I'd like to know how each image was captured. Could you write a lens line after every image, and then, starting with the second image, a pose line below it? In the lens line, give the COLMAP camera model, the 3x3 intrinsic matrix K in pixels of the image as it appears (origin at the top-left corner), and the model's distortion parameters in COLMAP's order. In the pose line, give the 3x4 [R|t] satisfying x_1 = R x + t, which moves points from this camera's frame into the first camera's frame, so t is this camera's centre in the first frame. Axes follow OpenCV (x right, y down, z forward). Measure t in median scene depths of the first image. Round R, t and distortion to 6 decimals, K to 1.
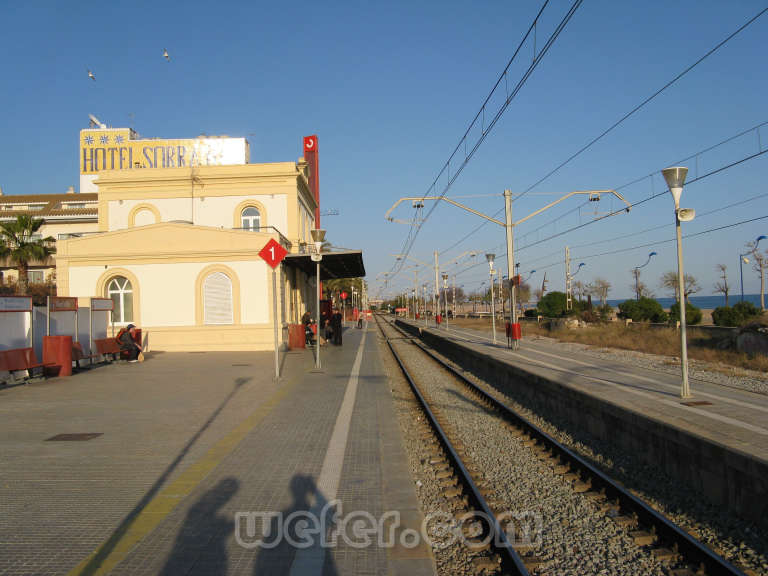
lens RADIAL K [[792.2, 0, 384.0], [0, 792.2, 288.0], [0, 0, 1]] dist [-0.205282, 0.261342]
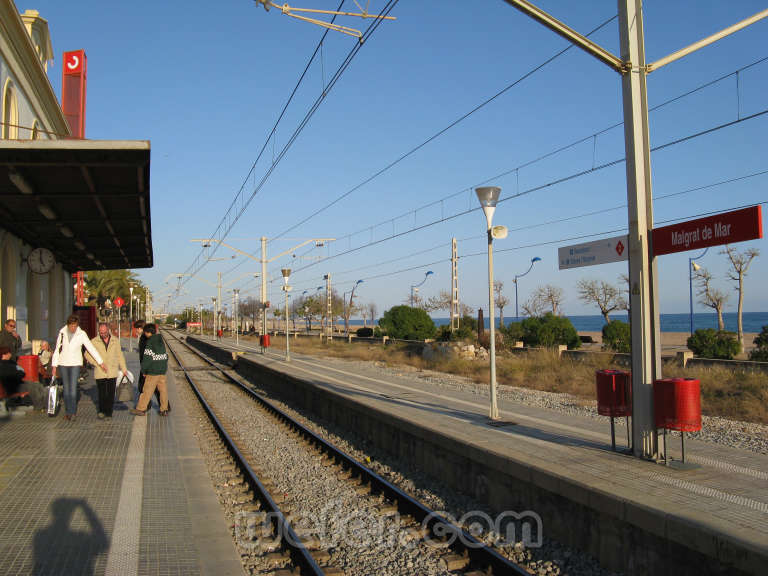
lens RADIAL K [[792.2, 0, 384.0], [0, 792.2, 288.0], [0, 0, 1]] dist [-0.205282, 0.261342]
pose [[0.966852, 0.026891, 0.253916, -0.003136], [-0.022025, 0.999516, -0.021986, 0.006996], [-0.254385, 0.015664, 0.966976, 0.331133]]
